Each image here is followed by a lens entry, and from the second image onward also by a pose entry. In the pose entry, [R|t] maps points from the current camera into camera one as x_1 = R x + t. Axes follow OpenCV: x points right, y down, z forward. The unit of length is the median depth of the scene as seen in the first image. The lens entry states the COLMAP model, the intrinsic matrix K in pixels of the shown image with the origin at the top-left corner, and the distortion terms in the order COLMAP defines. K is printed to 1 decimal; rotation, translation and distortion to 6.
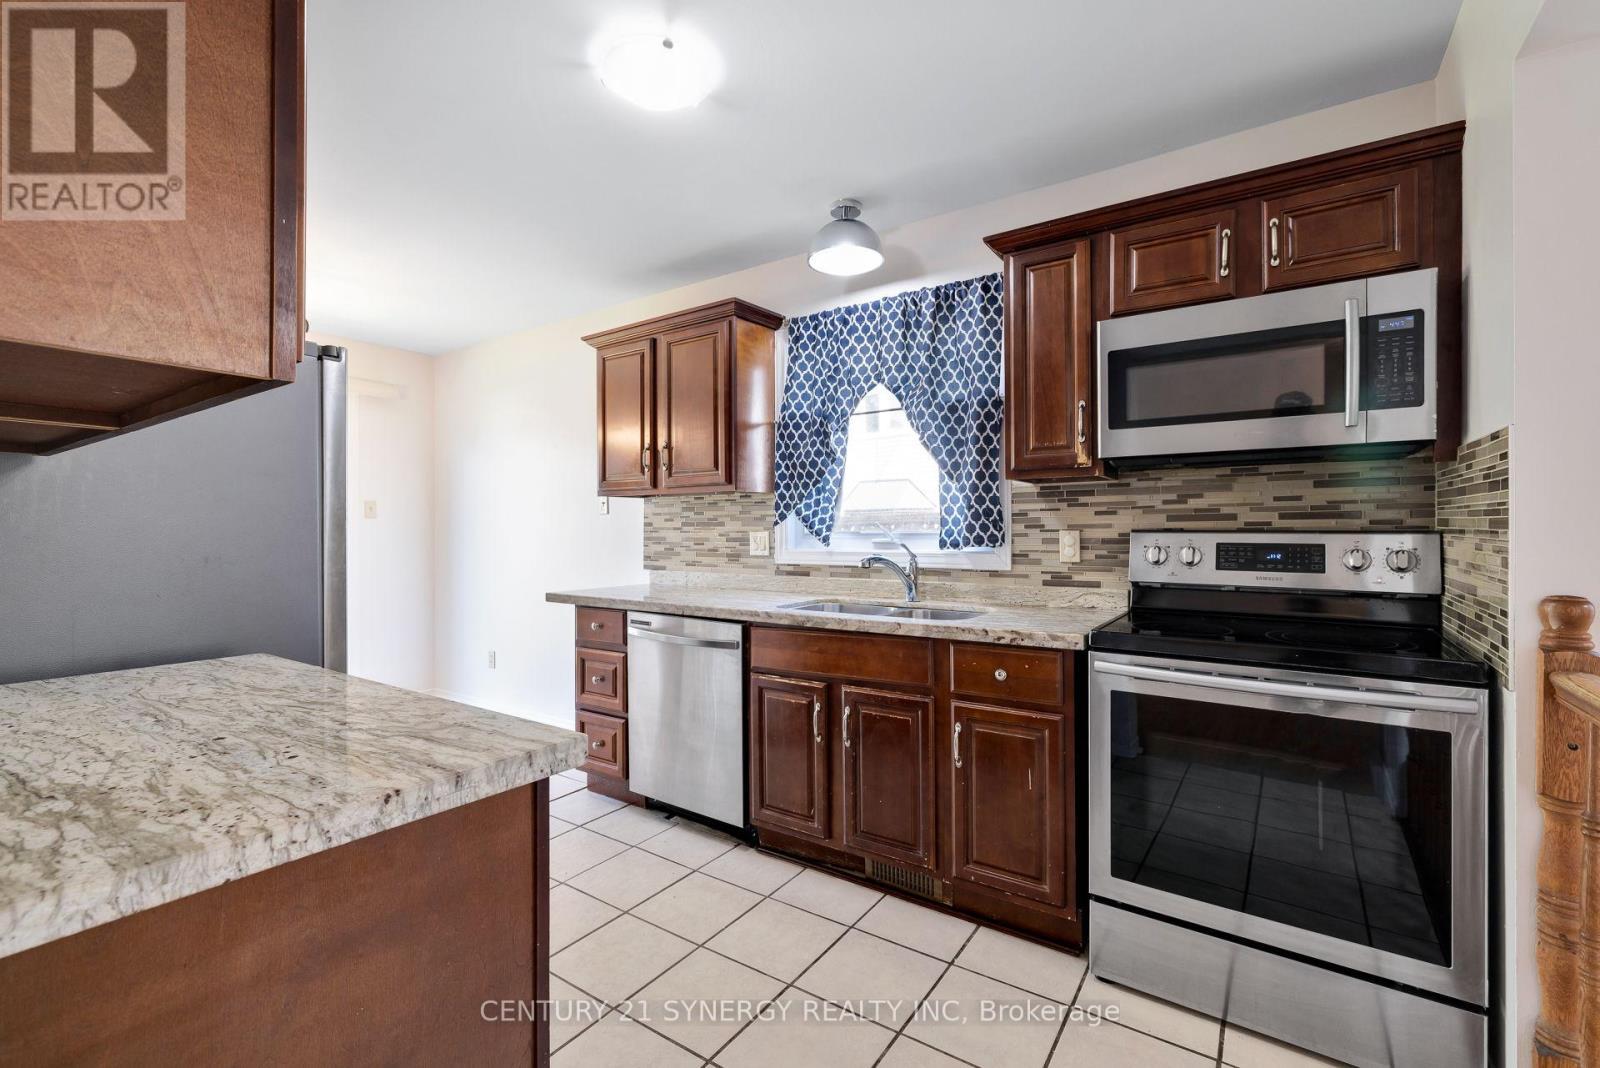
lens RADIAL K [[725.2, 0, 796.4], [0, 725.2, 528.6], [0, 0, 1]] dist [0.016162, -0.000019]
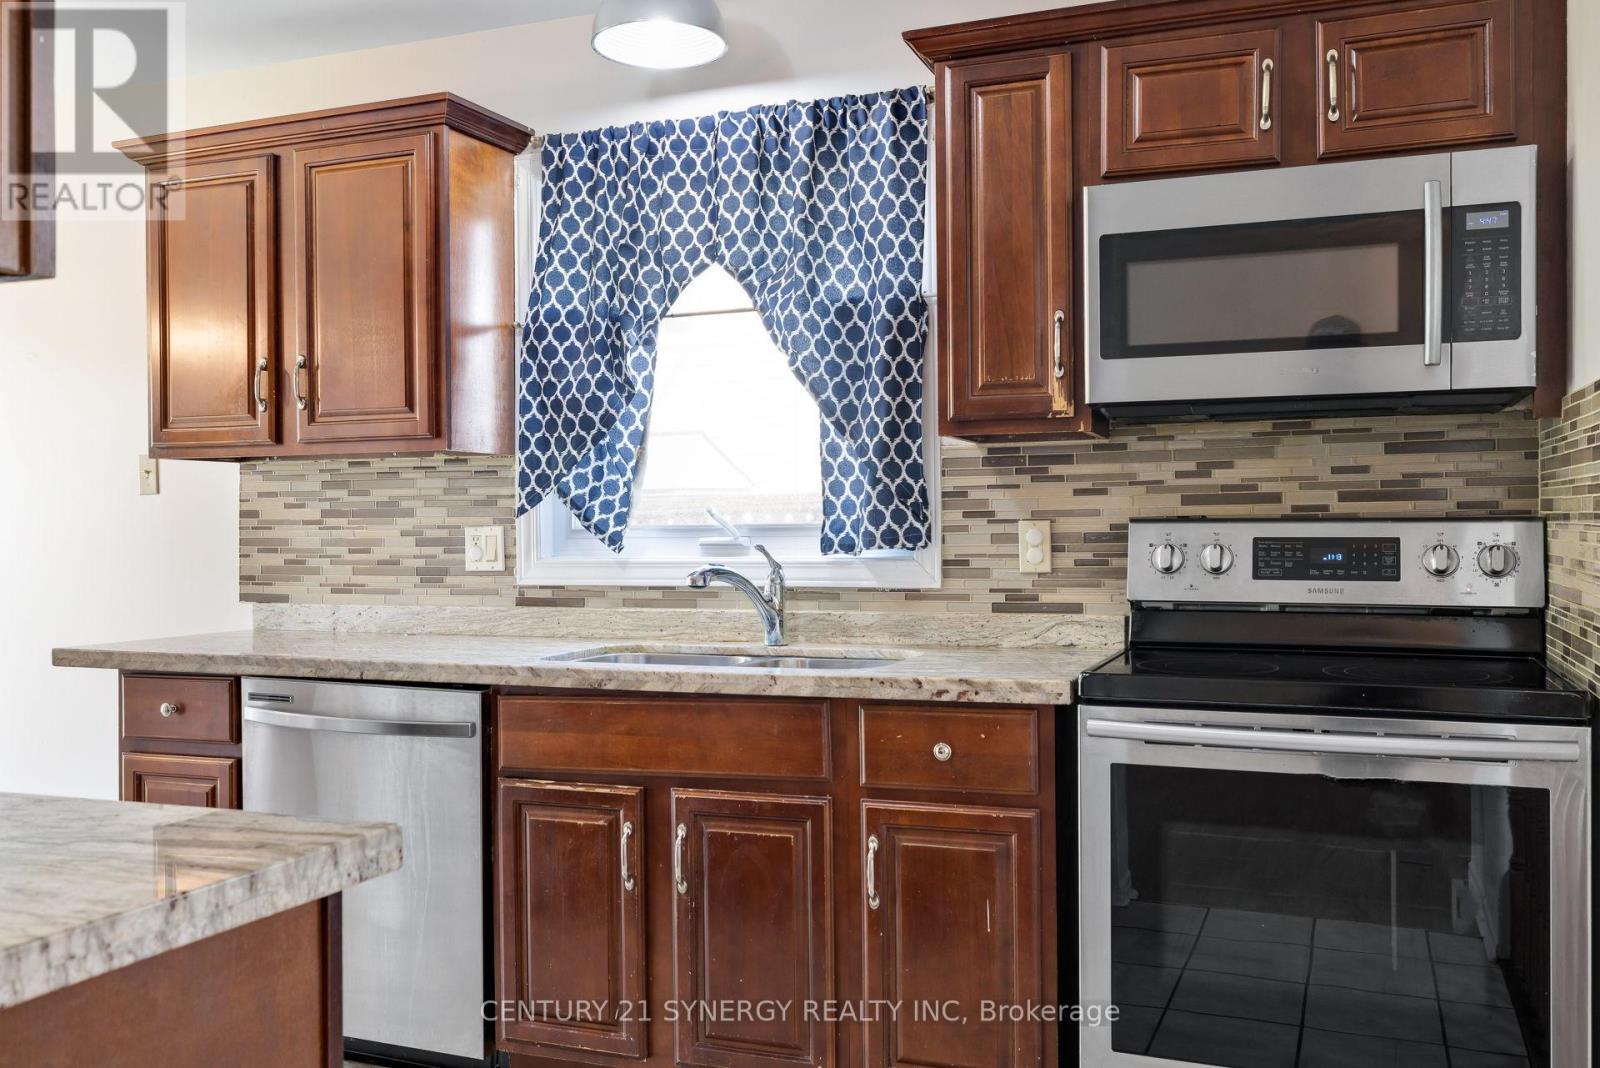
lens RADIAL K [[1456.5, 0, 800.0], [0, 1456.5, 534.0], [0, 0, 1]] dist [0.036556, -0.002659]
pose [[0.972291, -0.003881, 0.233741, -0.107673], [0.003252, 0.999990, 0.003075, 0.010020], [-0.233750, -0.002230, 0.972294, -0.151925]]
